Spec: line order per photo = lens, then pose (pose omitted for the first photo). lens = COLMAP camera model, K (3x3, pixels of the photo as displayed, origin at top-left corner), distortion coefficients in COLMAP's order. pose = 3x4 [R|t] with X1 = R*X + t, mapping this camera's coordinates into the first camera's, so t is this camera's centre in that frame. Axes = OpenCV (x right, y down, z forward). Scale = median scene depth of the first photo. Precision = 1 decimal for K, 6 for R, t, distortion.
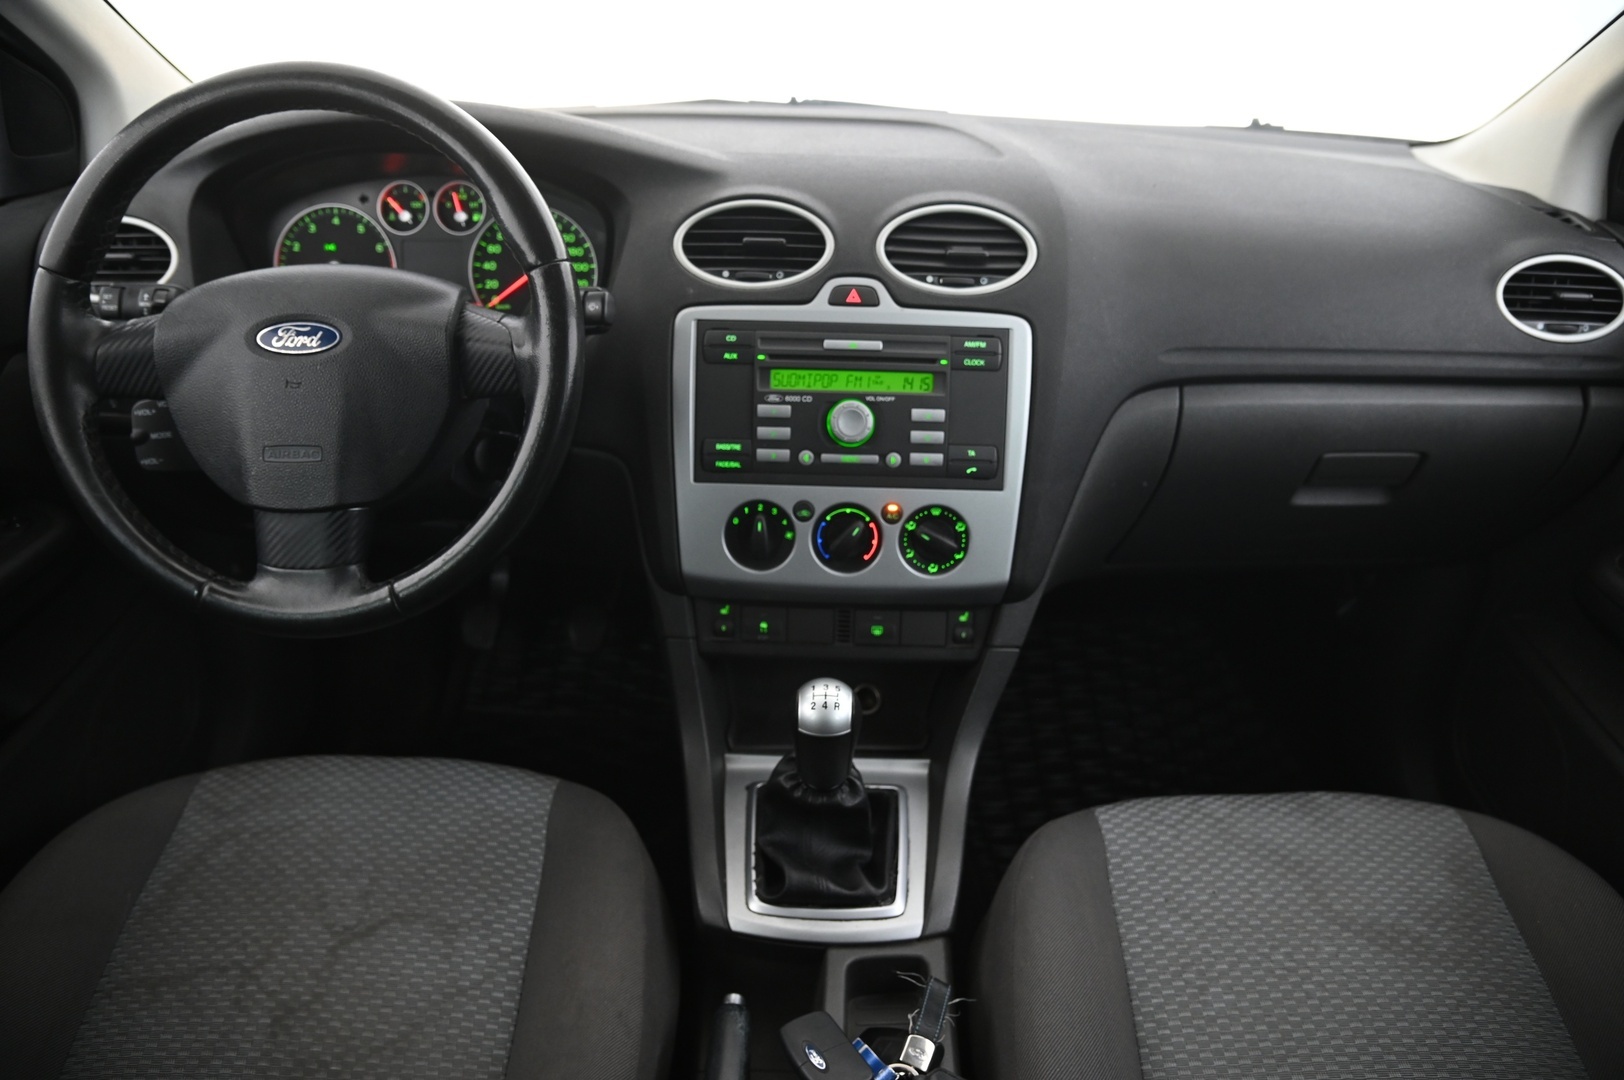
lens RADIAL K [[1087.3, 0, 812.3], [0, 1087.3, 545.9], [0, 0, 1]] dist [-0.129739, 0.068597]
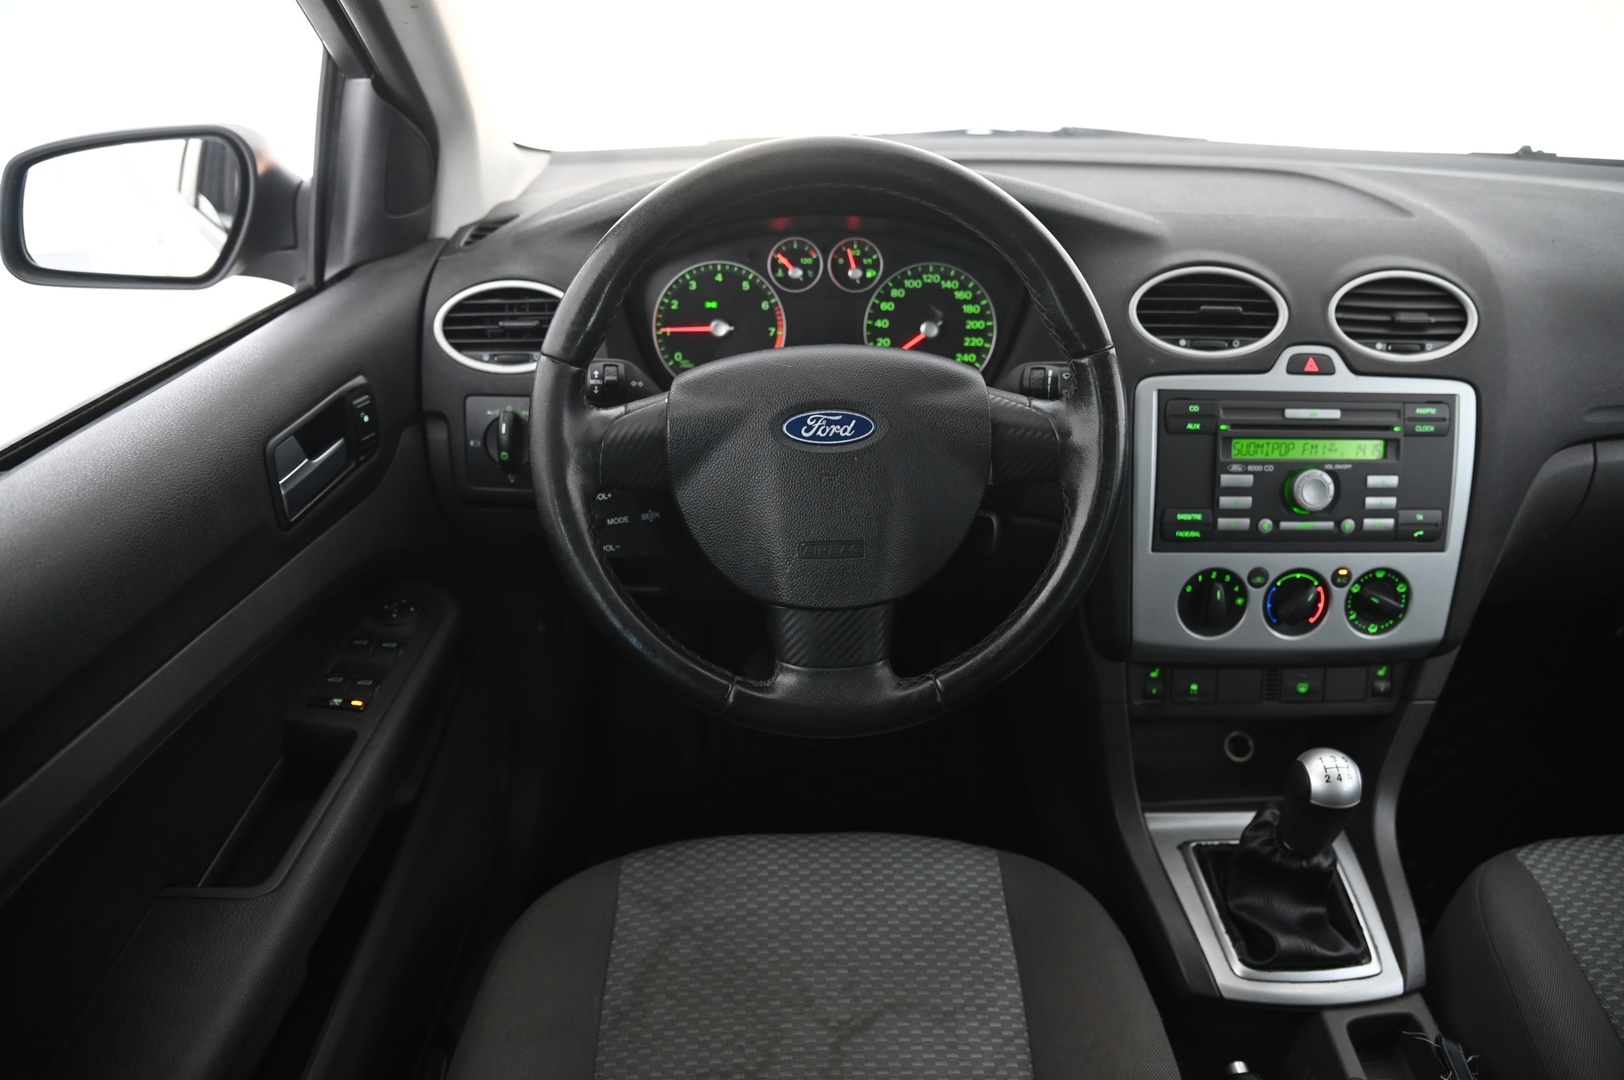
lens RADIAL K [[1087.3, 0, 812.3], [0, 1087.3, 545.9], [0, 0, 1]] dist [-0.129739, 0.068597]
pose [[0.999605, -0.026829, 0.008319, -0.433020], [0.026675, 0.999481, 0.018055, -0.091365], [-0.008799, -0.017826, 0.999802, 0.016507]]
